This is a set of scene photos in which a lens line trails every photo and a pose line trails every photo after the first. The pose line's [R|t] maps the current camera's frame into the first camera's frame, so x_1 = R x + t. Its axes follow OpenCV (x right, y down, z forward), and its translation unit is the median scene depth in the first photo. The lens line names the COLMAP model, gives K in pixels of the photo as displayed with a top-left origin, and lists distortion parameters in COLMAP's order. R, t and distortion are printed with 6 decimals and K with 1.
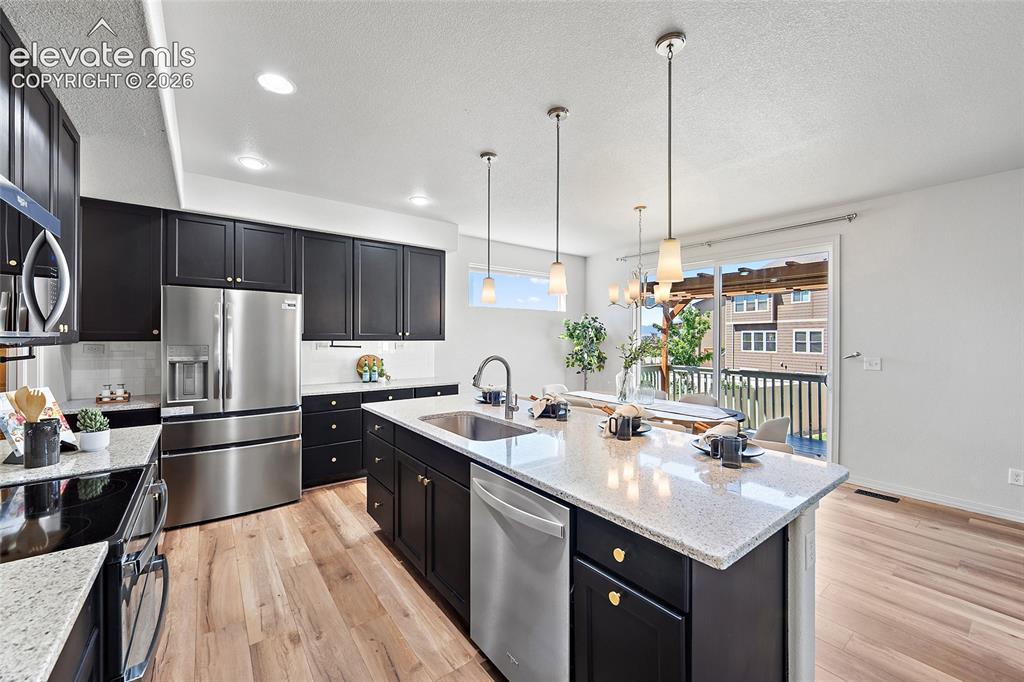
lens RADIAL K [[412.8, 0, 496.9], [0, 412.8, 335.1], [0, 0, 1]] dist [0.000277, 0.000013]
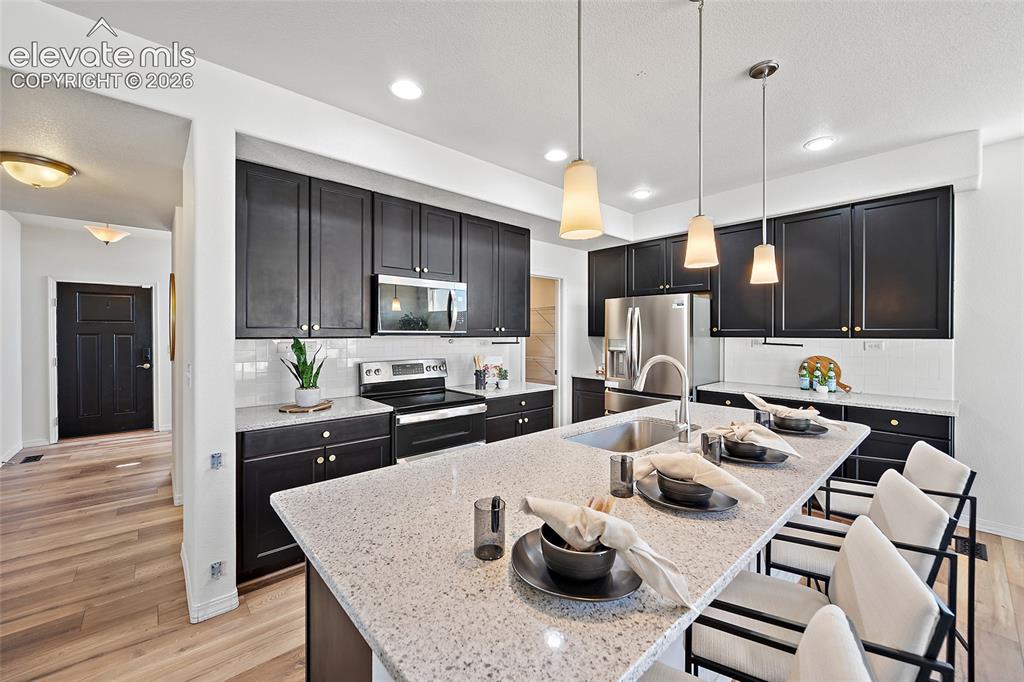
lens RADIAL K [[412.8, 0, 496.9], [0, 412.8, 335.1], [0, 0, 1]] dist [0.000277, 0.000013]
pose [[0.104790, 0.000592, -0.994494, 0.461434], [0.001153, 0.999999, 0.000717, 0.008123], [0.994494, -0.001222, 0.104789, 0.375207]]
